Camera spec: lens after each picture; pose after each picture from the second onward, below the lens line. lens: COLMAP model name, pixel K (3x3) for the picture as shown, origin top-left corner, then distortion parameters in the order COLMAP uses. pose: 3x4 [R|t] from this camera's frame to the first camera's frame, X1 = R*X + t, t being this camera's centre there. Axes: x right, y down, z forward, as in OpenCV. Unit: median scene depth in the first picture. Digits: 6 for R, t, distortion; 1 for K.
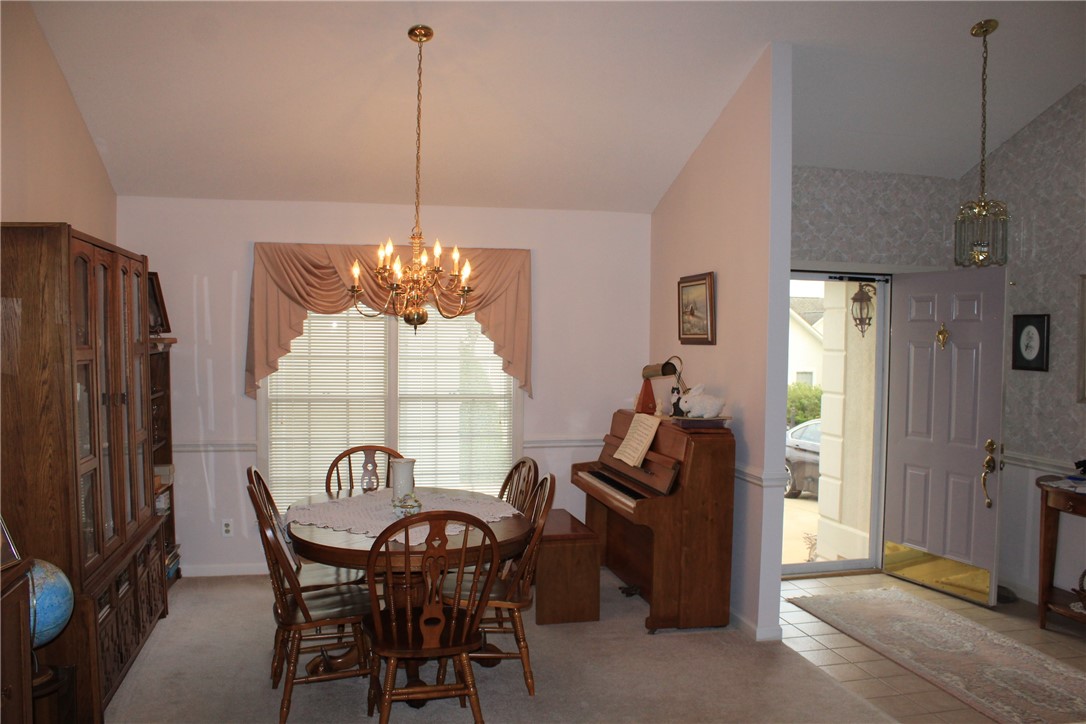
lens RADIAL K [[907.4, 0, 542.0], [0, 907.4, 367.1], [0, 0, 1]] dist [-0.137370, 0.085822]
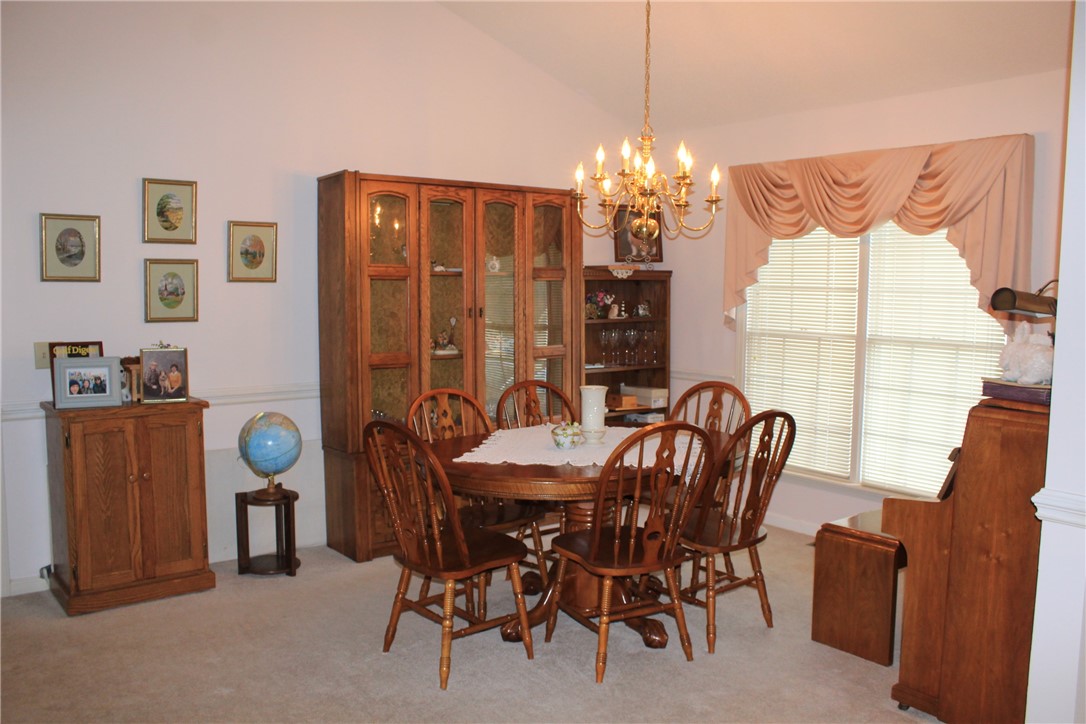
lens RADIAL K [[907.4, 0, 542.3], [0, 907.4, 364.4], [0, 0, 1]] dist [-0.137370, 0.085822]
pose [[0.460854, 0.073546, -0.884423, 0.437612], [-0.028053, 0.997270, 0.068312, 0.010700], [0.887032, -0.006671, 0.461659, 0.379476]]
